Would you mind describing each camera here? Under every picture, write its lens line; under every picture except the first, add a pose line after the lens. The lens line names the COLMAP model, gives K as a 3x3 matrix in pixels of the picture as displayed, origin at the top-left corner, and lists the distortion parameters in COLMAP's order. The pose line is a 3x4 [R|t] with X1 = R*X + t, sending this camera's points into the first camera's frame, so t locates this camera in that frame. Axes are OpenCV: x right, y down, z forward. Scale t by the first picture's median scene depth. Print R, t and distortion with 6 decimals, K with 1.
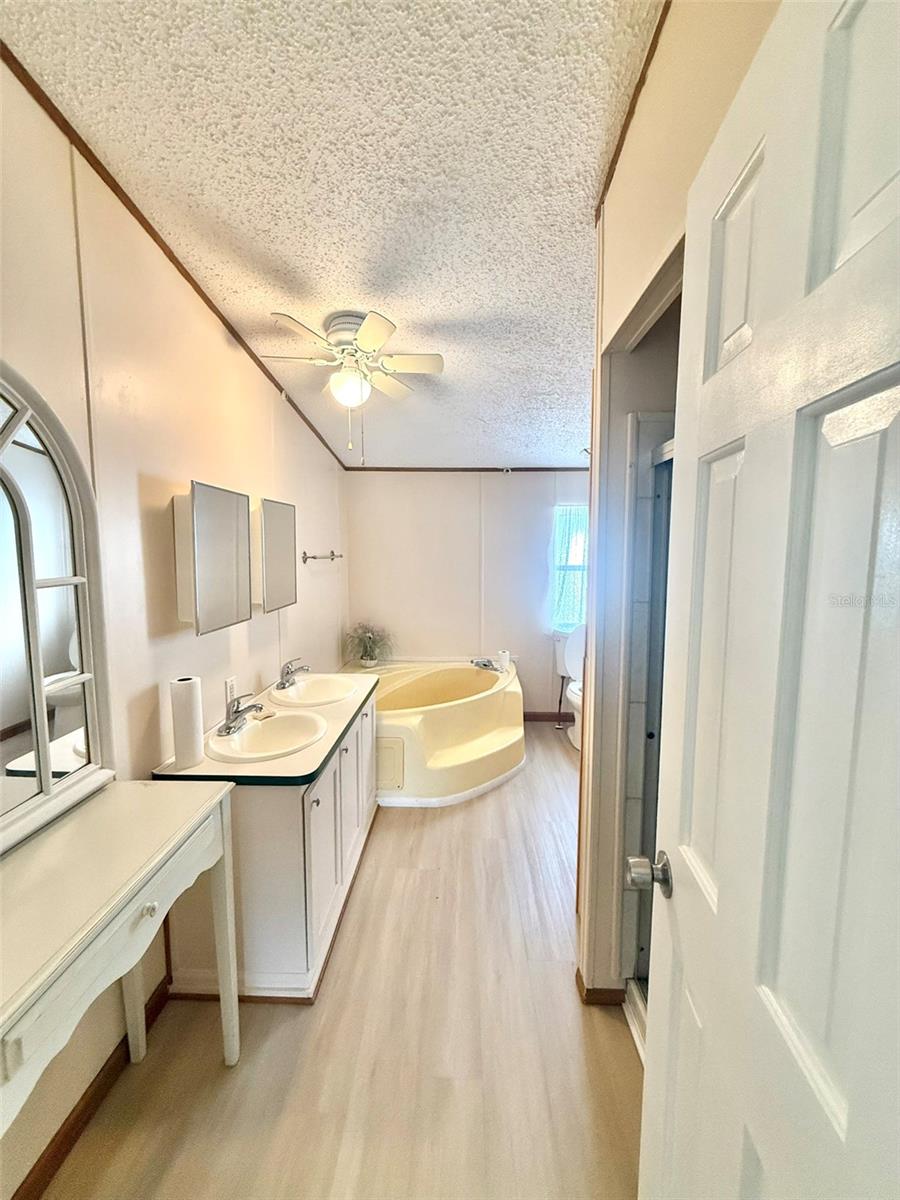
lens RADIAL K [[478.2, 0, 450.0], [0, 478.2, 600.0], [0, 0, 1]] dist [-0.000524, 0.000084]
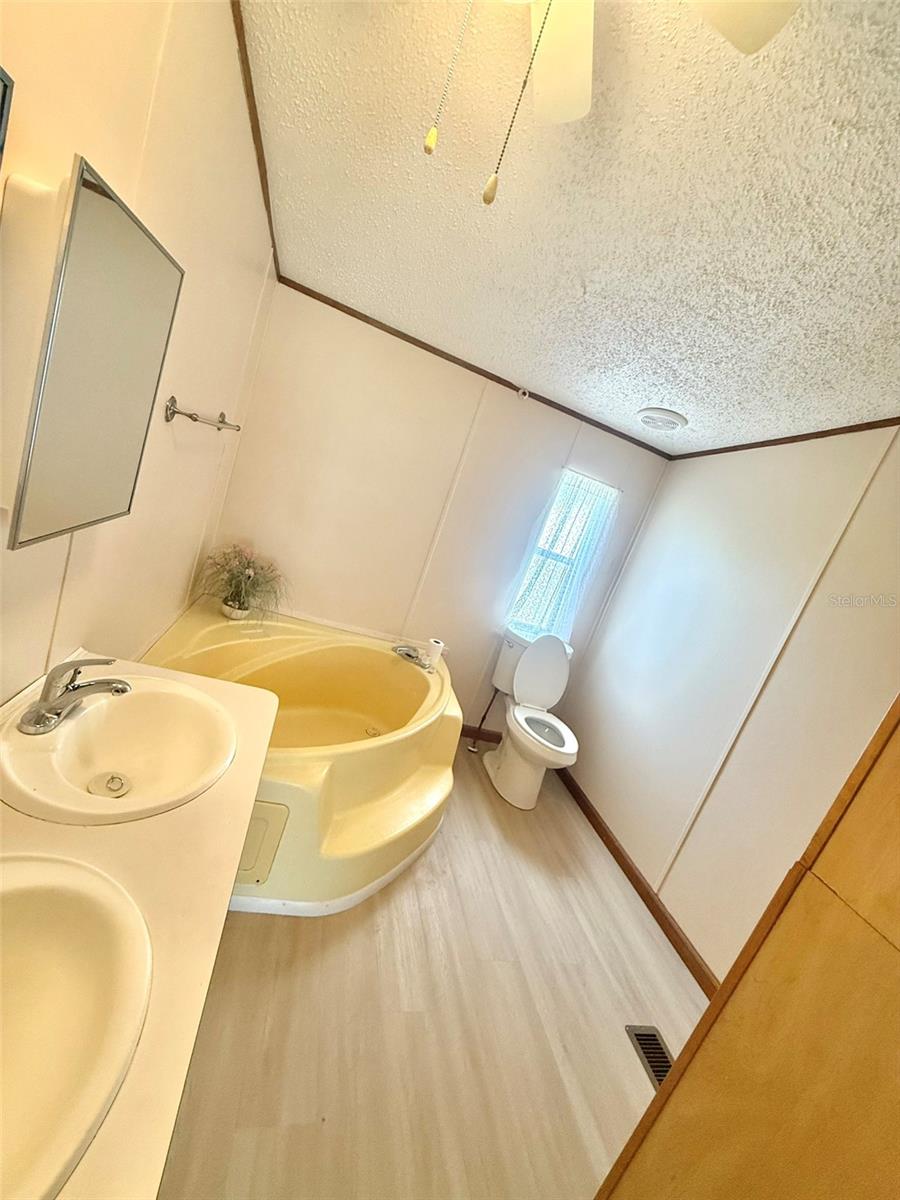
lens RADIAL K [[478.2, 0, 450.0], [0, 478.2, 600.0], [0, 0, 1]] dist [-0.000524, 0.000084]
pose [[0.913413, 0.255637, 0.316743, -0.119840], [-0.301348, 0.947820, 0.104049, -0.033463], [-0.273617, -0.190489, 0.942787, 0.350873]]
